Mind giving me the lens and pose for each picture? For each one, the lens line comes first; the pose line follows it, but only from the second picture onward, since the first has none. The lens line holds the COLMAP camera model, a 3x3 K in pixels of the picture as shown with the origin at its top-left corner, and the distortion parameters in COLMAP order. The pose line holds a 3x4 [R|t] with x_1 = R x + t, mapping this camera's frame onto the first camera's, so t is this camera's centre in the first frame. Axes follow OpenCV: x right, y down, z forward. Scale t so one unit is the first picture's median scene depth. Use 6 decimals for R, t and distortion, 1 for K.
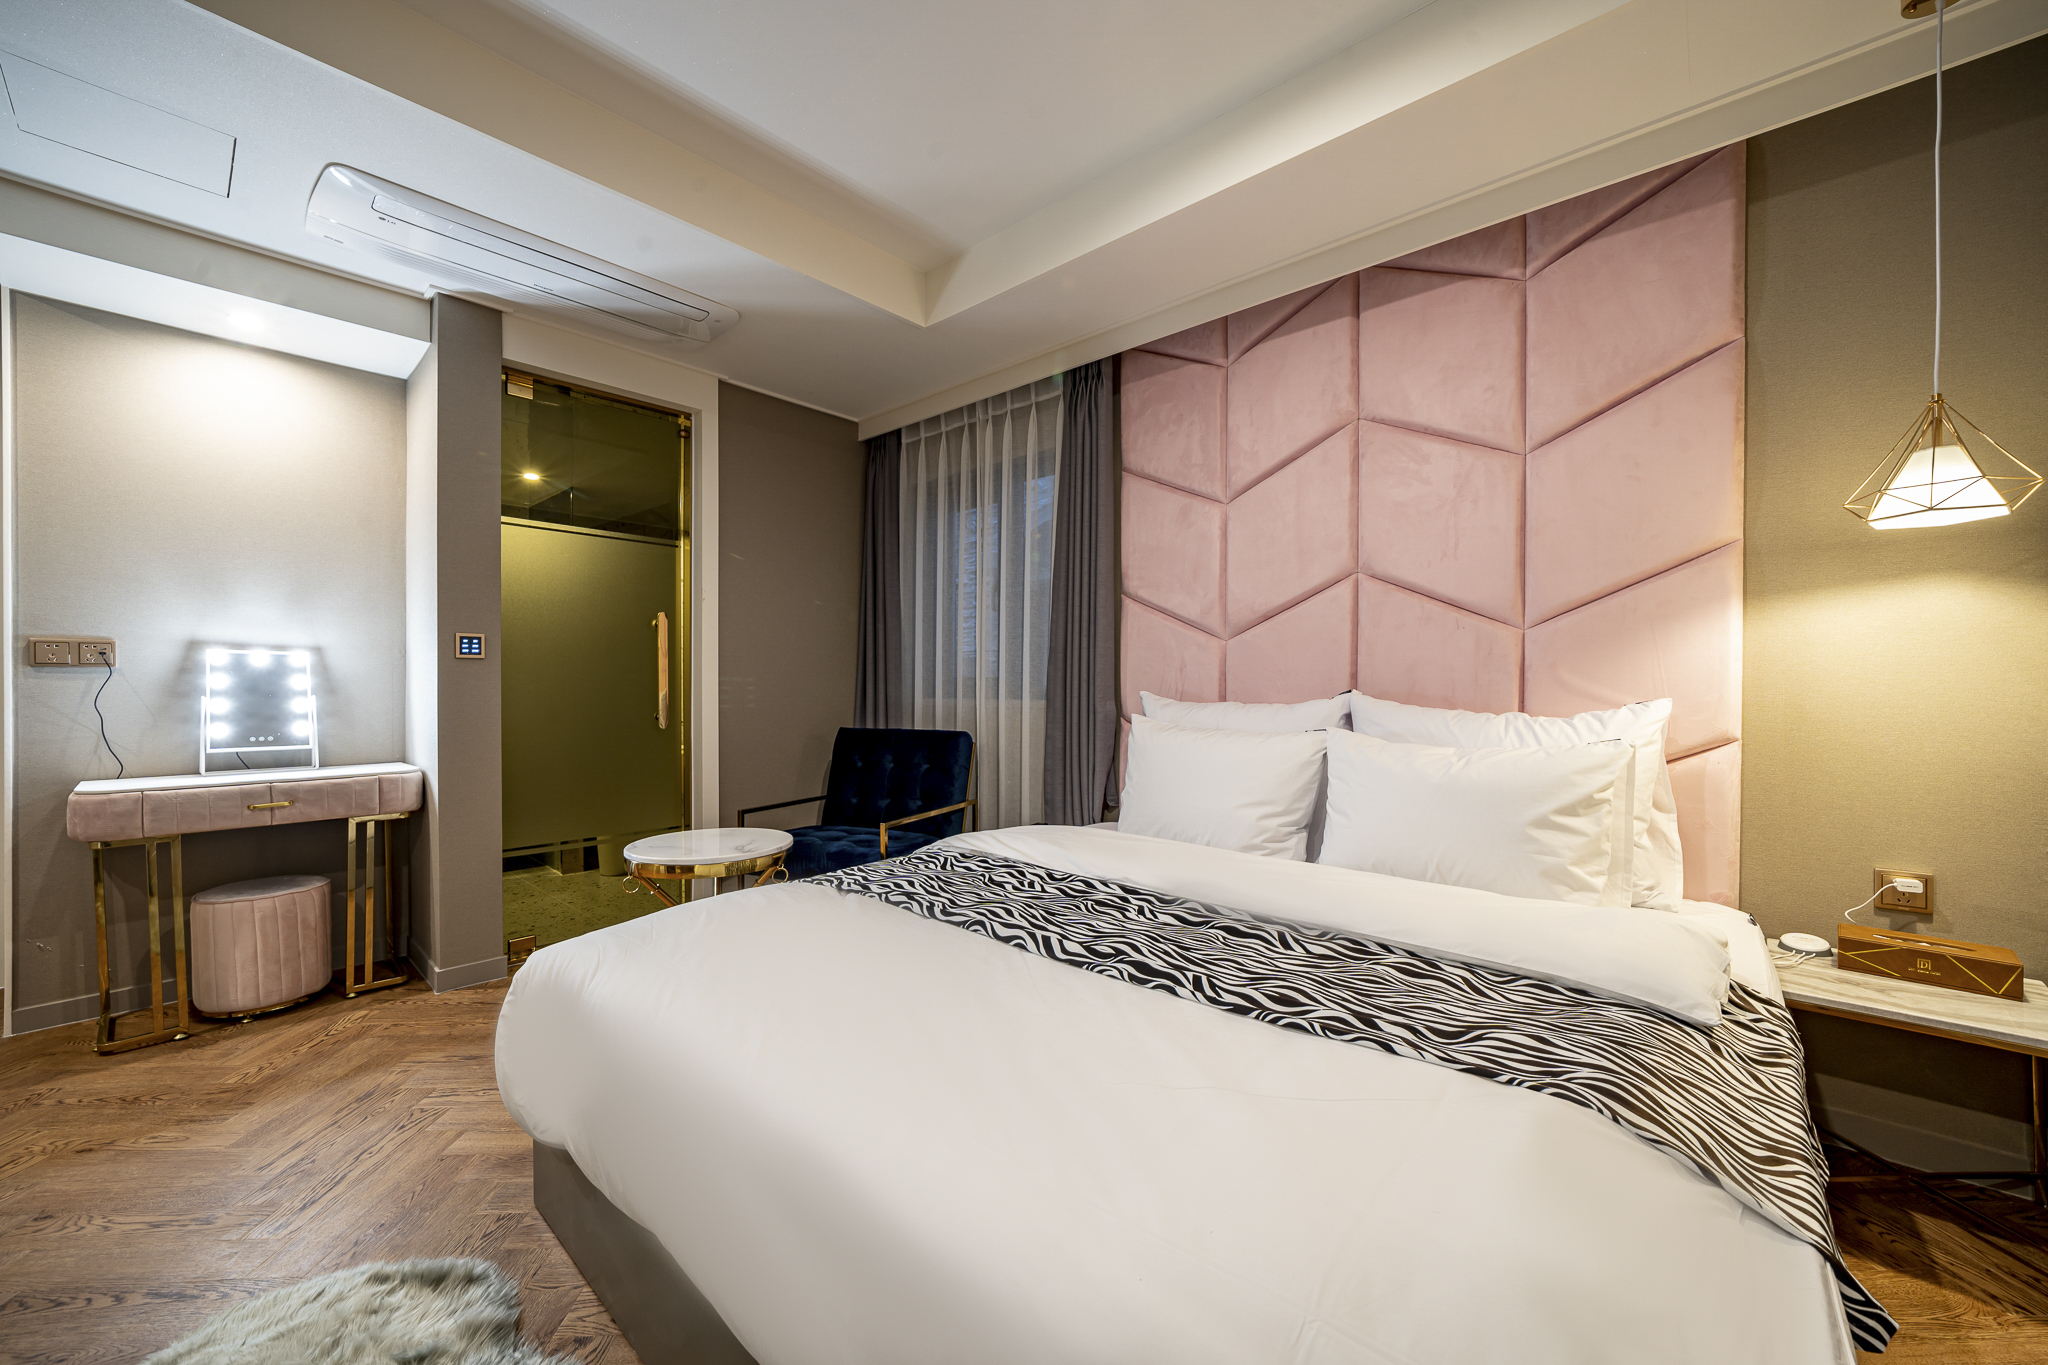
lens RADIAL K [[796.7, 0, 1026.2], [0, 796.7, 686.2], [0, 0, 1]] dist [0.001201, 0.000121]
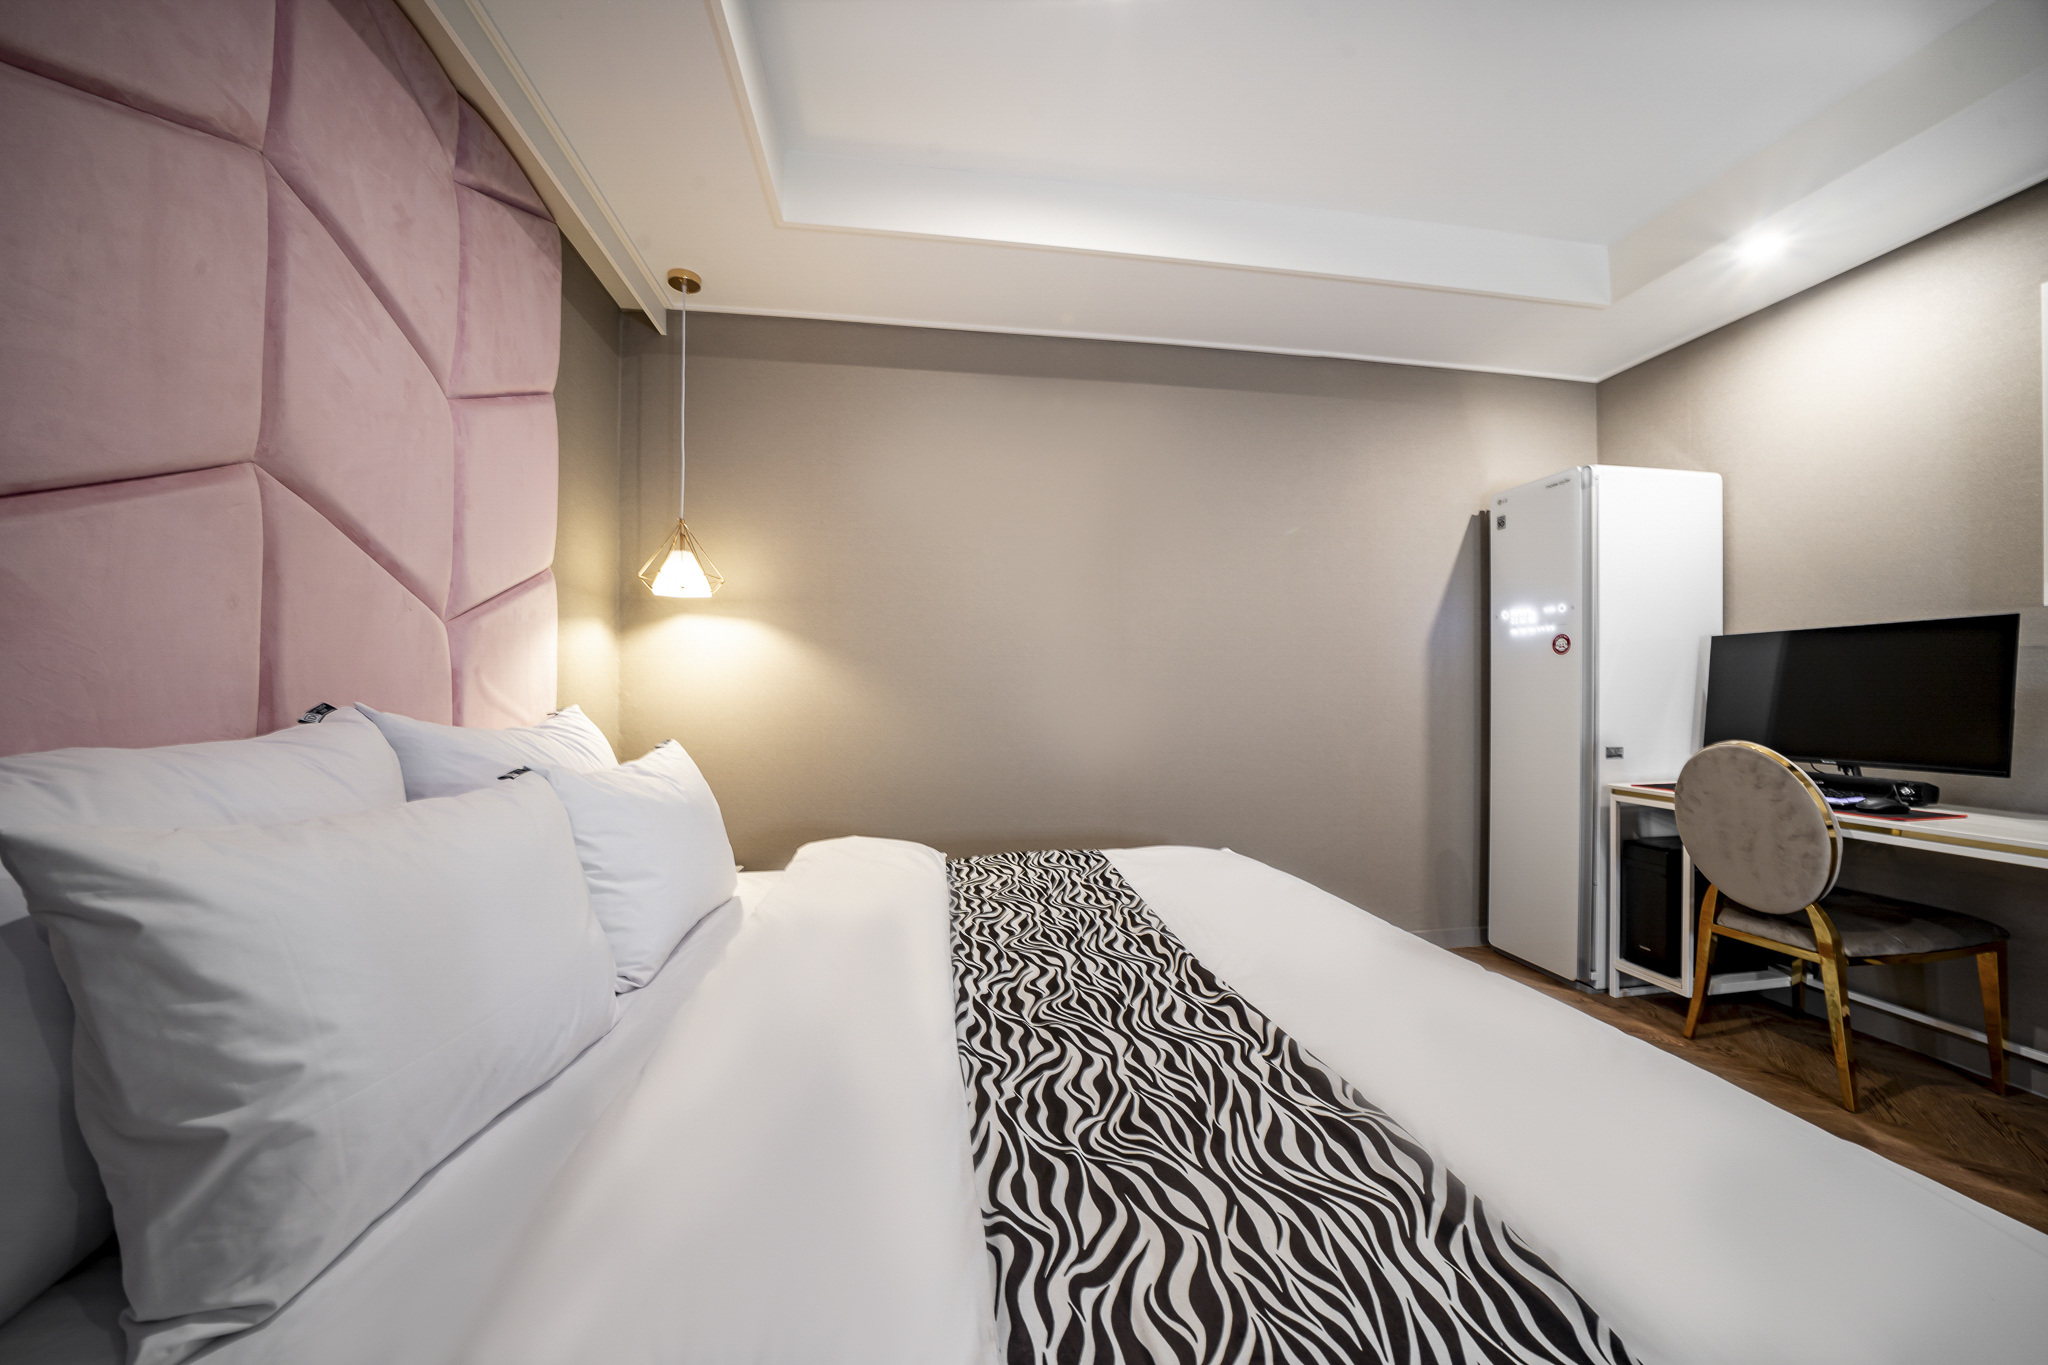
lens RADIAL K [[709.0, 0, 1015.5], [0, 709.0, 684.4], [0, 0, 1]] dist [-0.023830, -0.000232]
pose [[-0.766976, 0.009009, 0.641612, -0.215577], [0.006339, 0.999959, -0.006463, -0.002075], [-0.641644, -0.000890, -0.767002, 1.075778]]
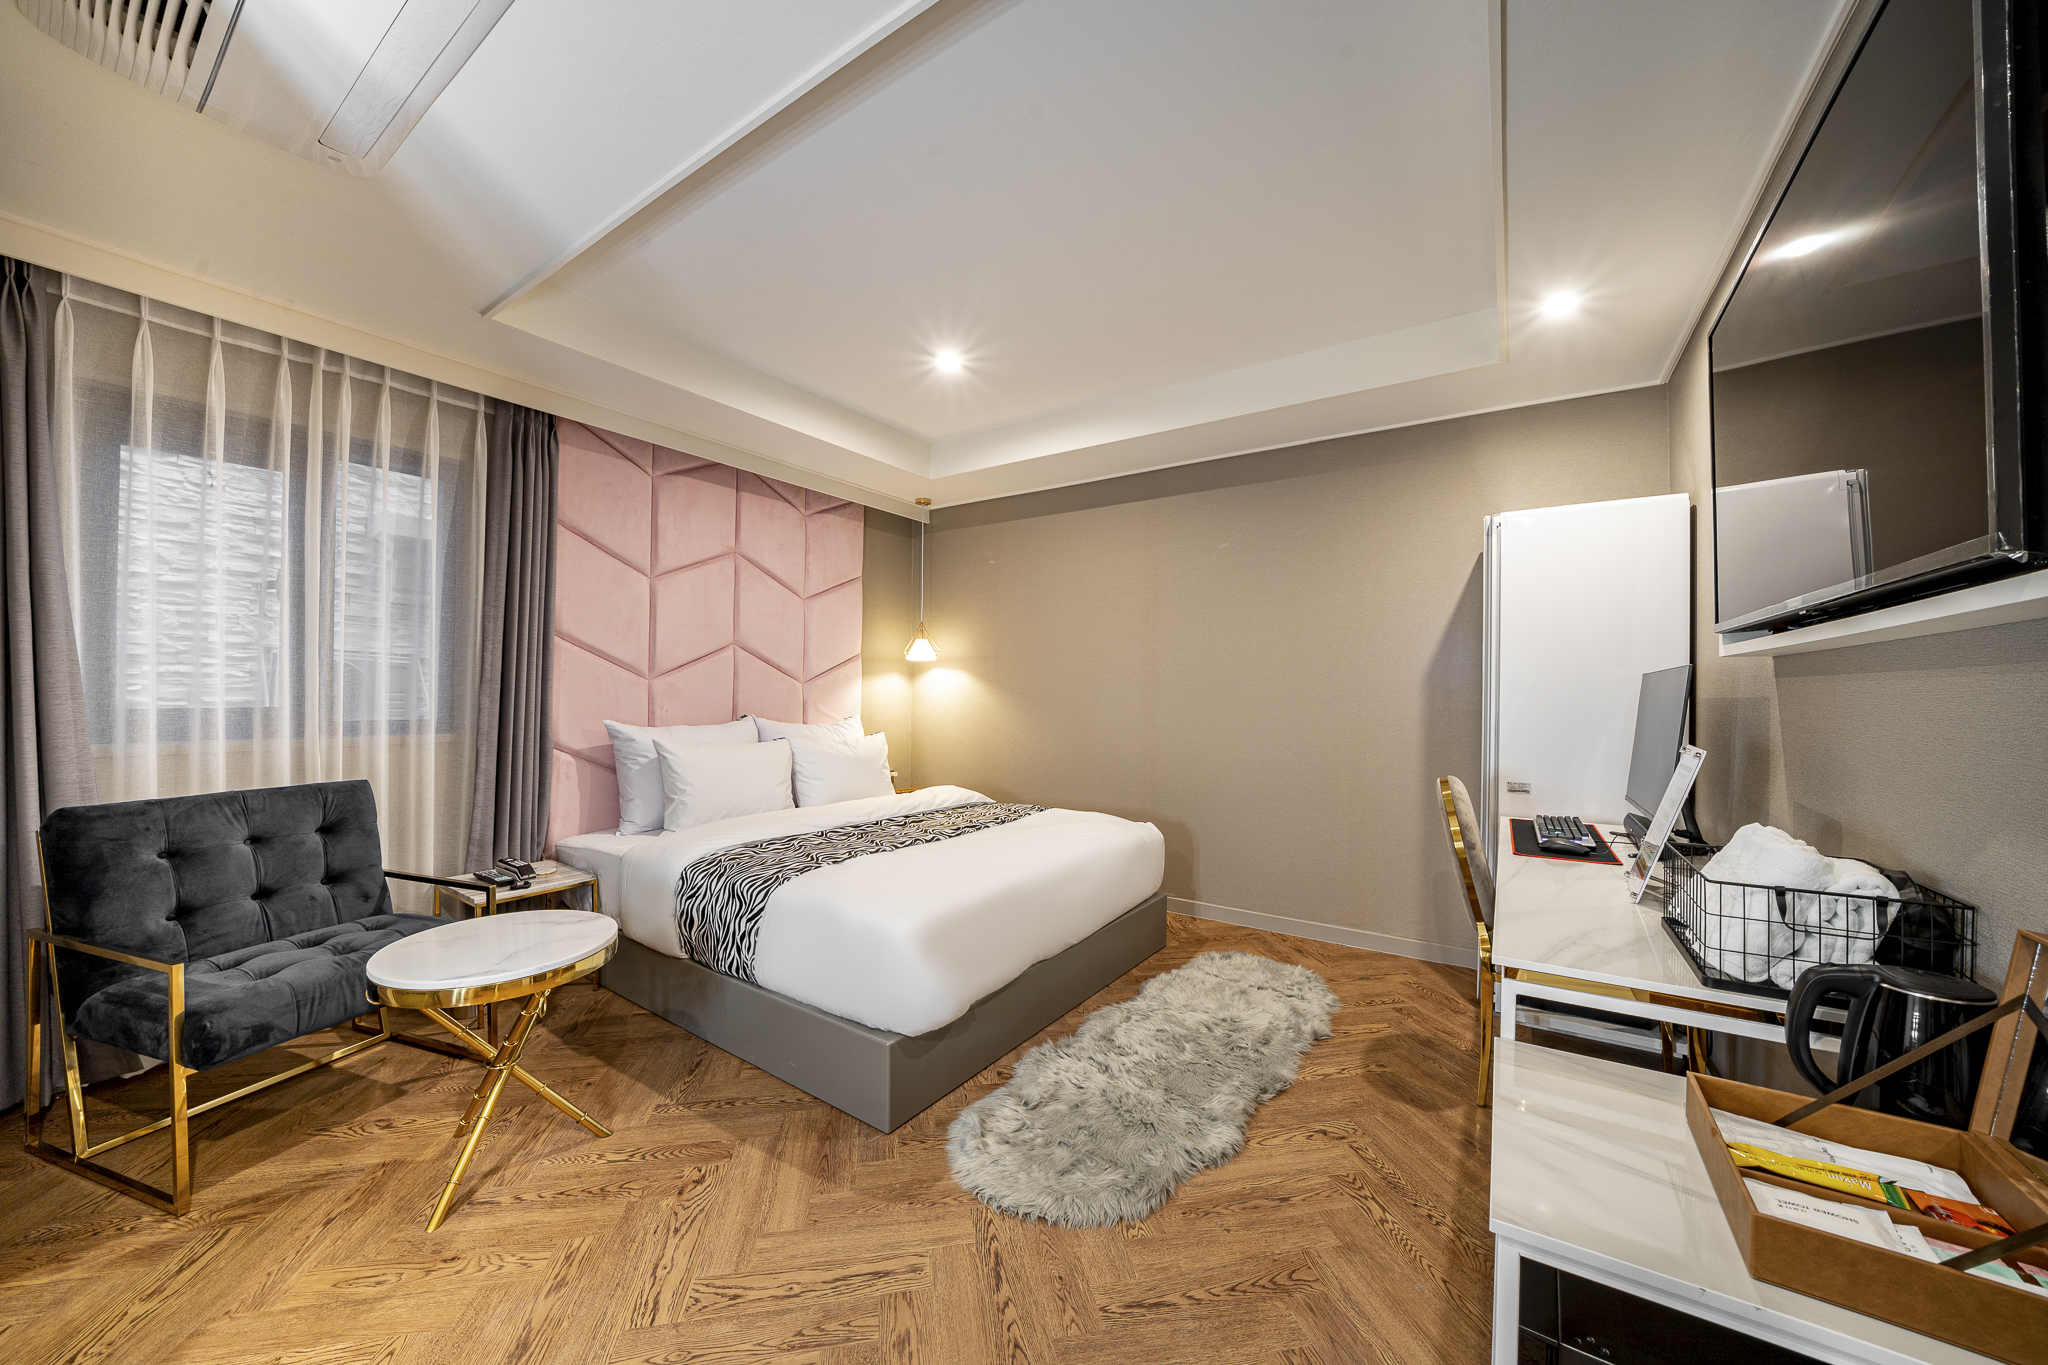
lens RADIAL K [[709.0, 0, 1015.5], [0, 709.0, 684.4], [0, 0, 1]] dist [-0.023830, -0.000232]
pose [[-0.128353, 0.009440, 0.991684, -1.183977], [-0.003498, 0.999944, -0.009971, -0.047000], [-0.991722, -0.004748, -0.128313, 0.633582]]
